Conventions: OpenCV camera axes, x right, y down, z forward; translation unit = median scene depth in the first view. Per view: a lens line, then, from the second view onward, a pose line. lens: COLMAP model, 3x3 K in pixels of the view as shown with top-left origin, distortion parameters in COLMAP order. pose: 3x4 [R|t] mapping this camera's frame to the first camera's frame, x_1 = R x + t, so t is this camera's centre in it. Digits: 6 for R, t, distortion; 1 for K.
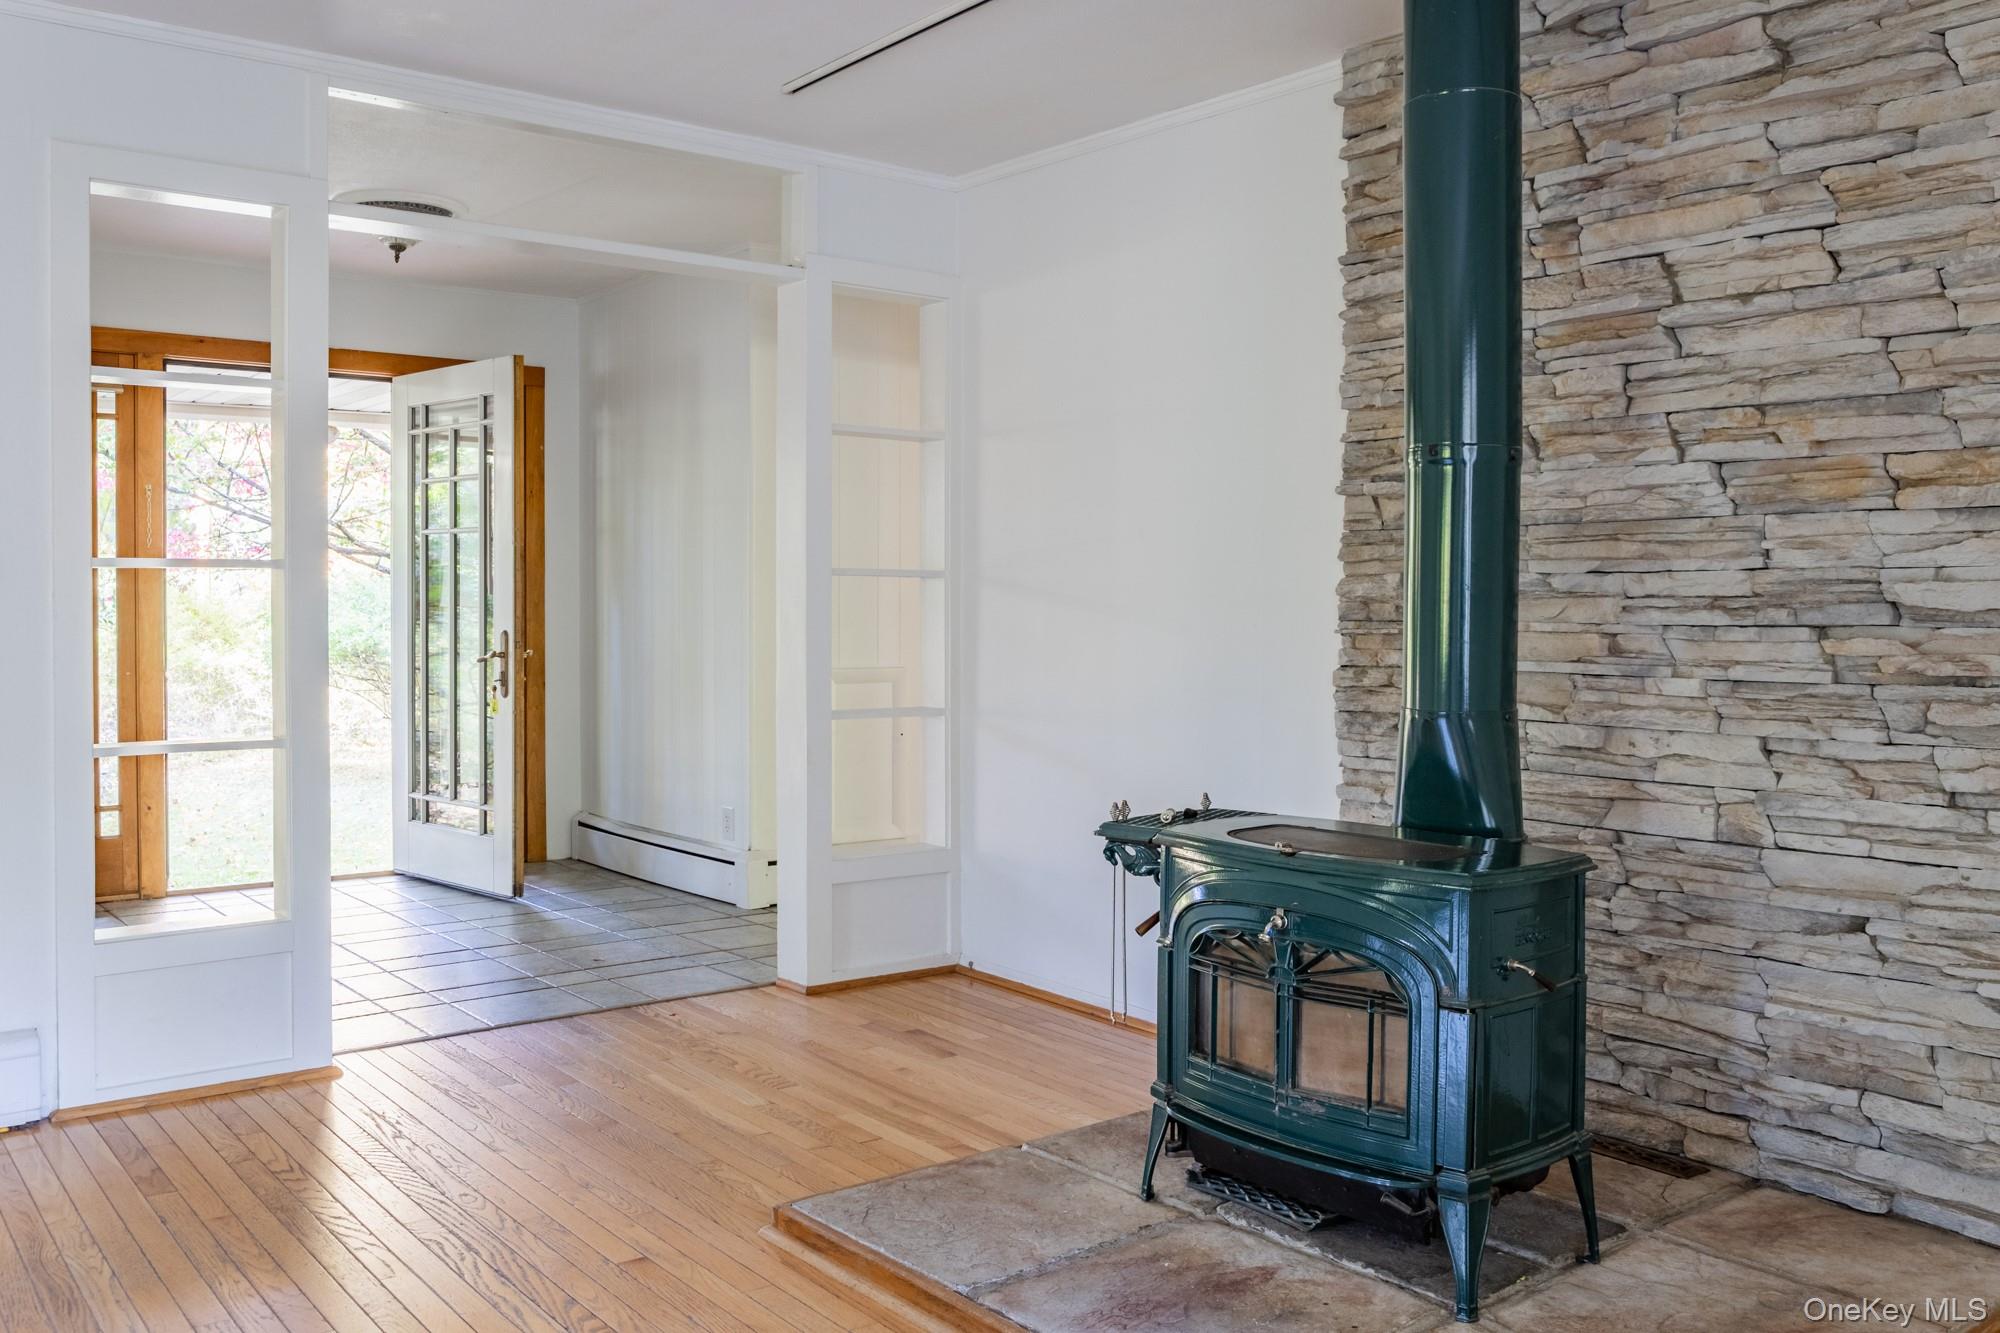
lens RADIAL K [[1682.9, 0, 997.2], [0, 1682.9, 661.9], [0, 0, 1]] dist [-0.011445, -0.003599]
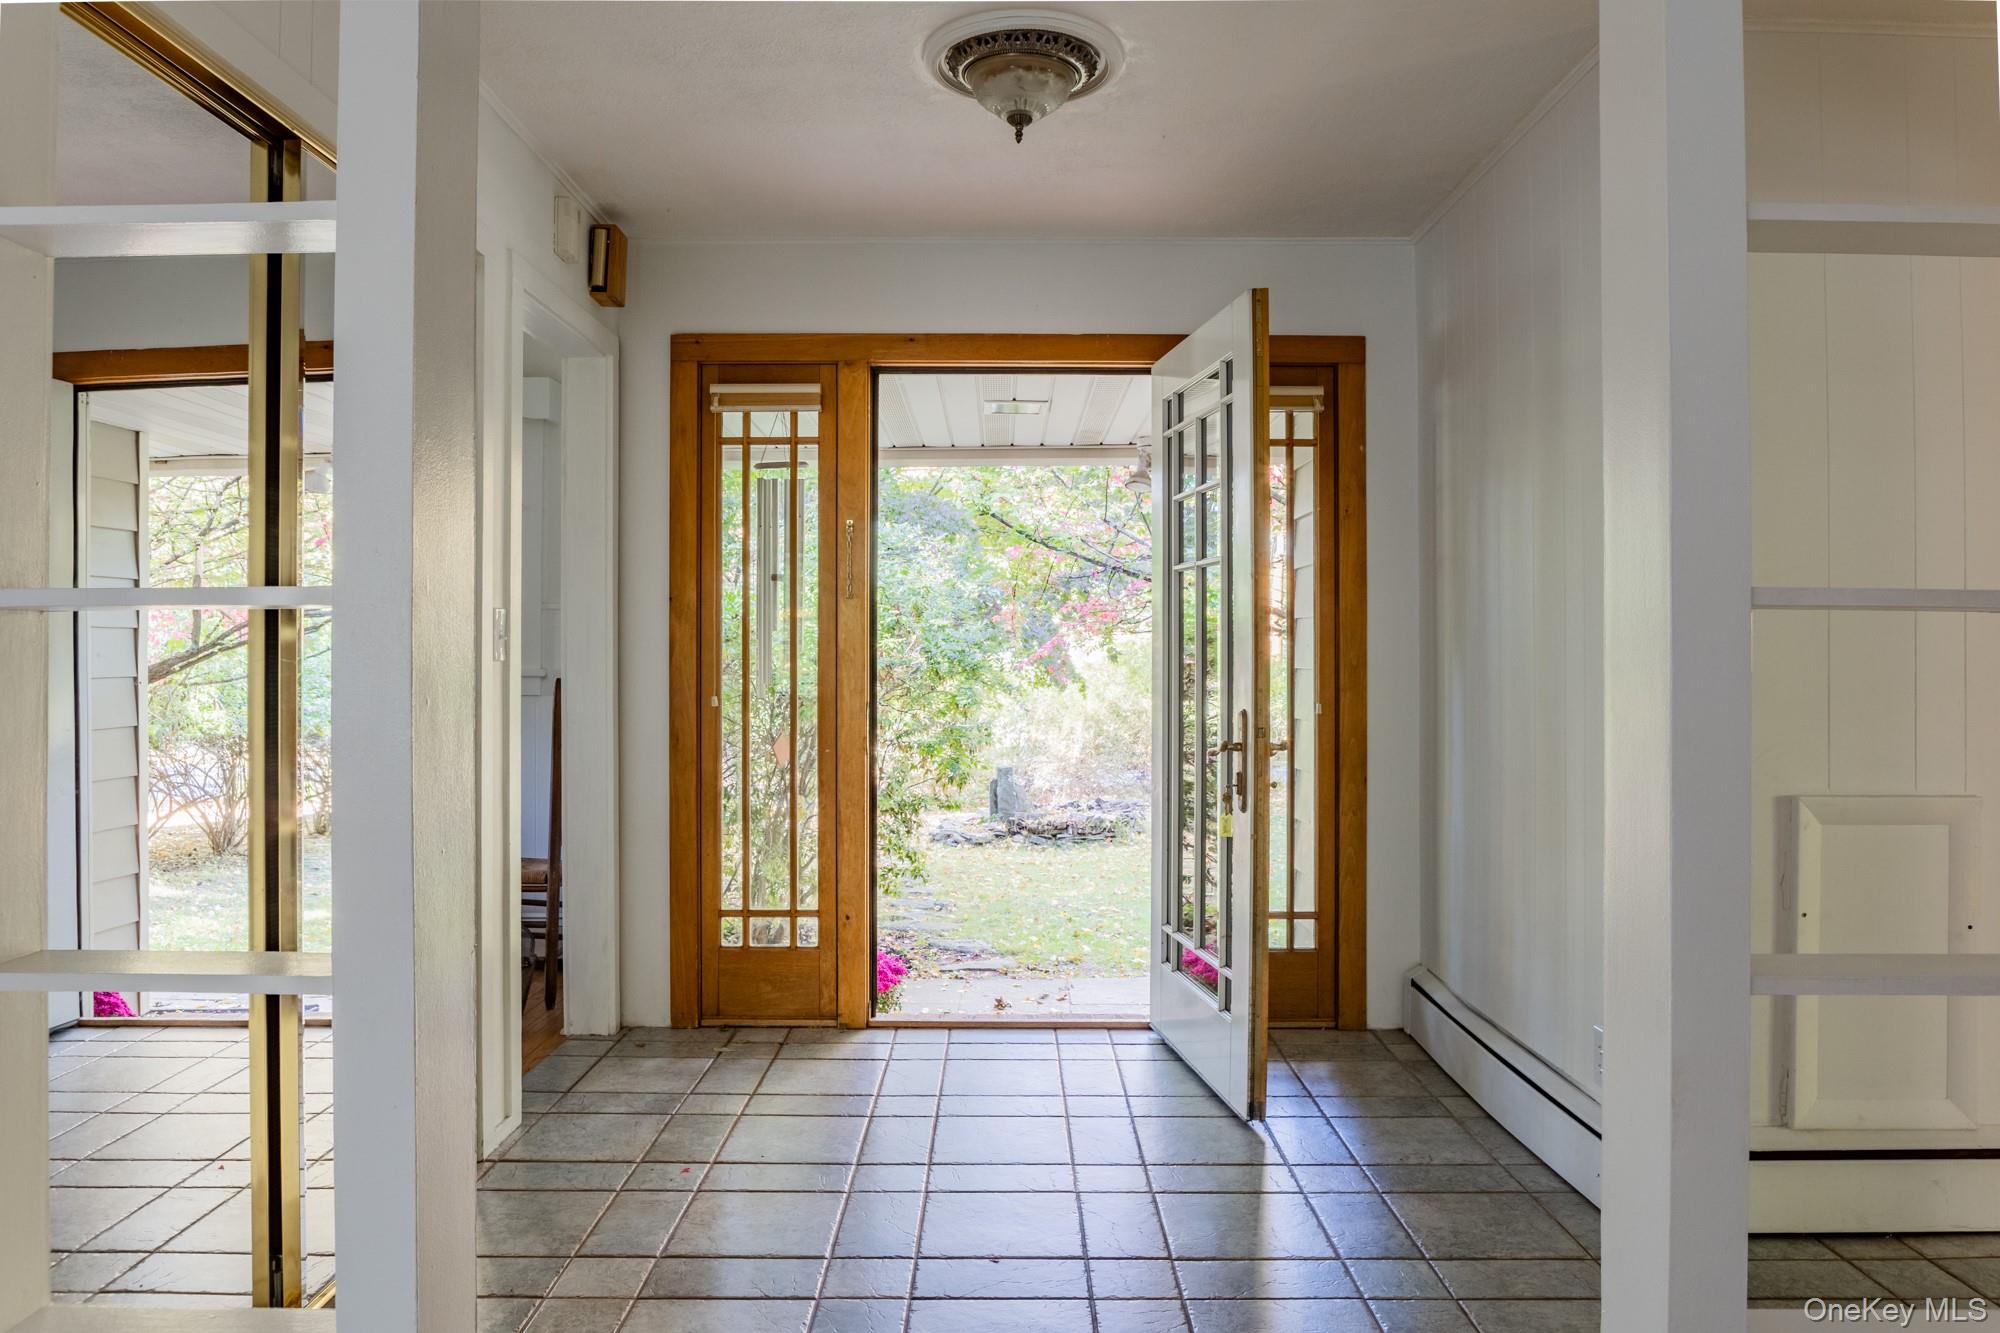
lens RADIAL K [[1397.7, 0, 969.6], [0, 1397.7, 633.5], [0, 0, 1]] dist [-0.037375, -0.001085]
pose [[0.775635, -0.009615, -0.631108, -0.031494], [-0.021739, 0.998884, -0.041936, -0.023199], [0.630807, 0.046246, 0.774560, 0.507665]]
